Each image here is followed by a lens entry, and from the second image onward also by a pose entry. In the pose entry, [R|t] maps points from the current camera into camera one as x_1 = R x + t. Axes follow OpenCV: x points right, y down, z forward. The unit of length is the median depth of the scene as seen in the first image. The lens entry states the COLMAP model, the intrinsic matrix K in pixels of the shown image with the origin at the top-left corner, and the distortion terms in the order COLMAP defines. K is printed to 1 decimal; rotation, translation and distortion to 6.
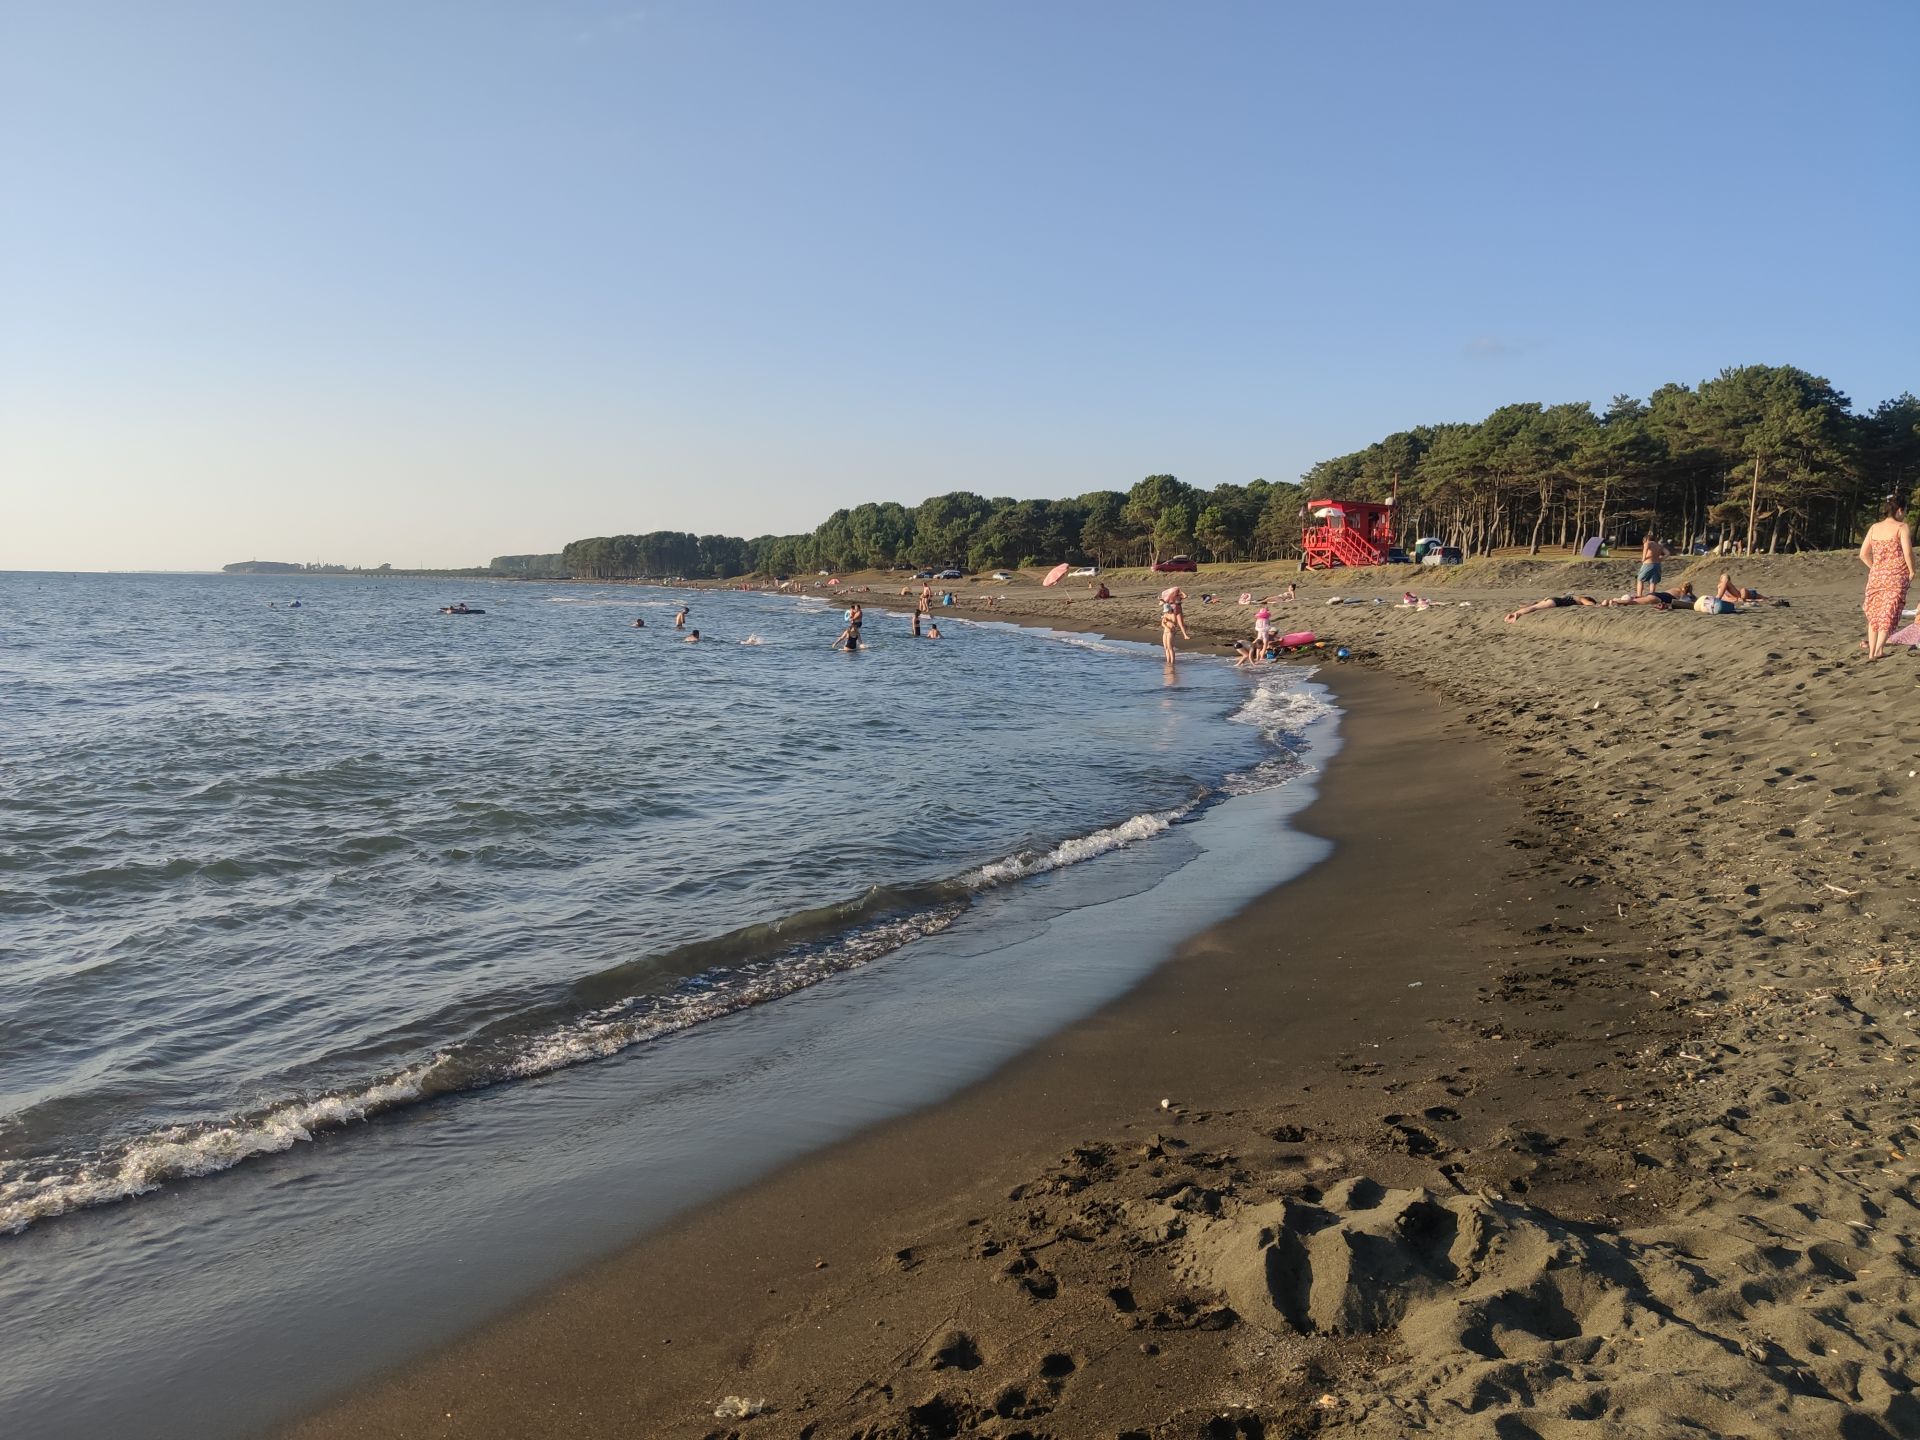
lens RADIAL K [[1385.7, 0, 960.0], [0, 1385.7, 720.0], [0, 0, 1]] dist [0.081865, -0.003992]
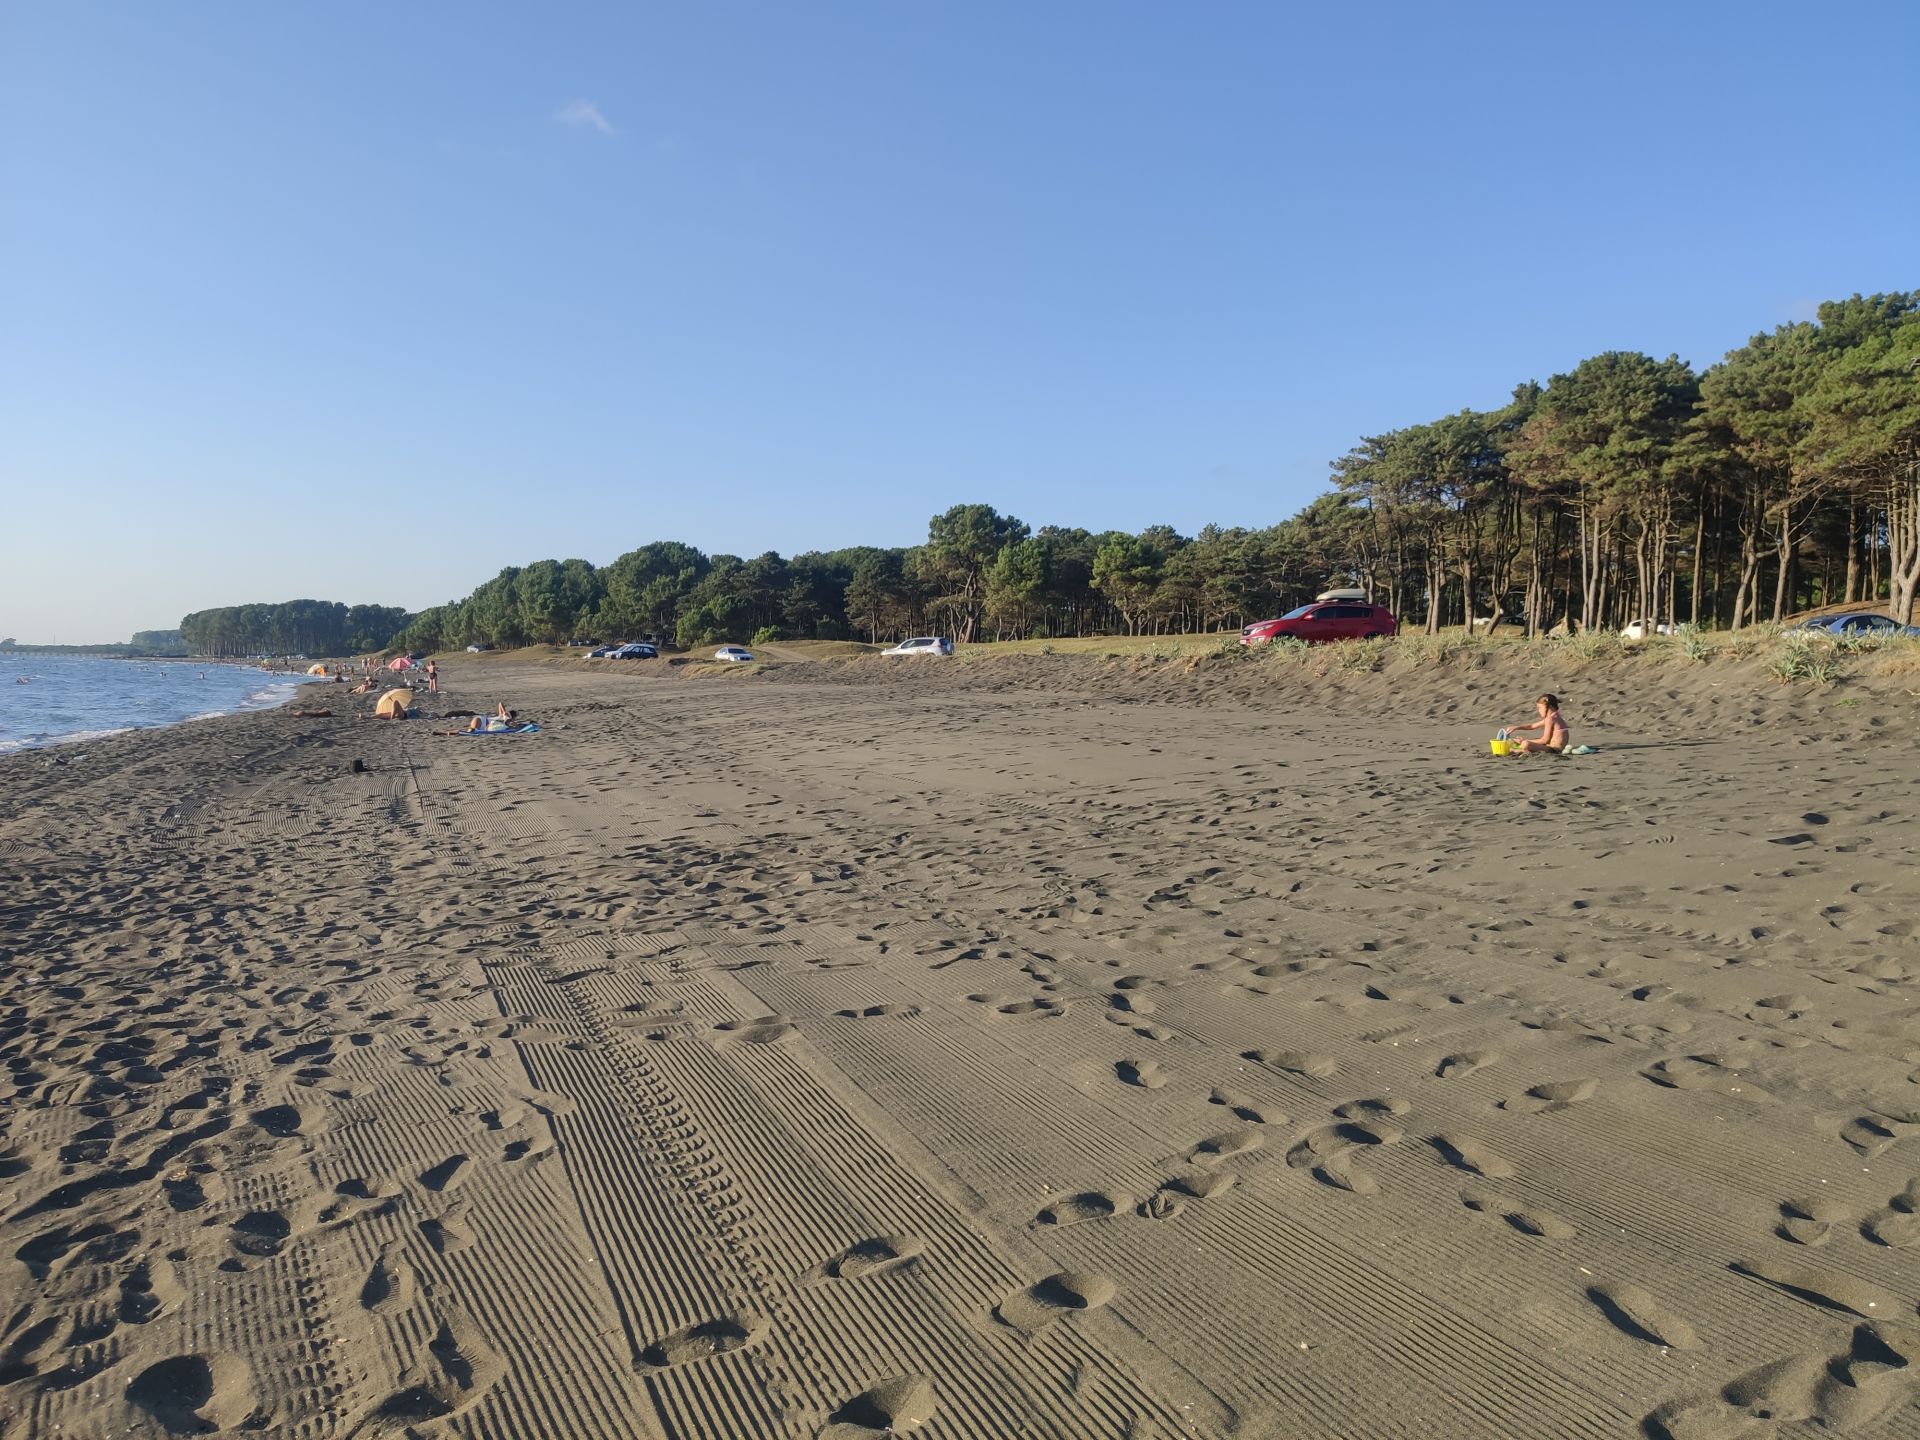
lens RADIAL K [[1418.8, 0, 972.0], [0, 1418.8, 747.5], [0, 0, 1]] dist [-0.030918, -0.004054]
pose [[0.978876, -0.004376, 0.204409, 0.005081], [0.012534, 0.999175, -0.038632, -0.026768], [-0.204072, 0.040378, 0.978123, 0.261667]]
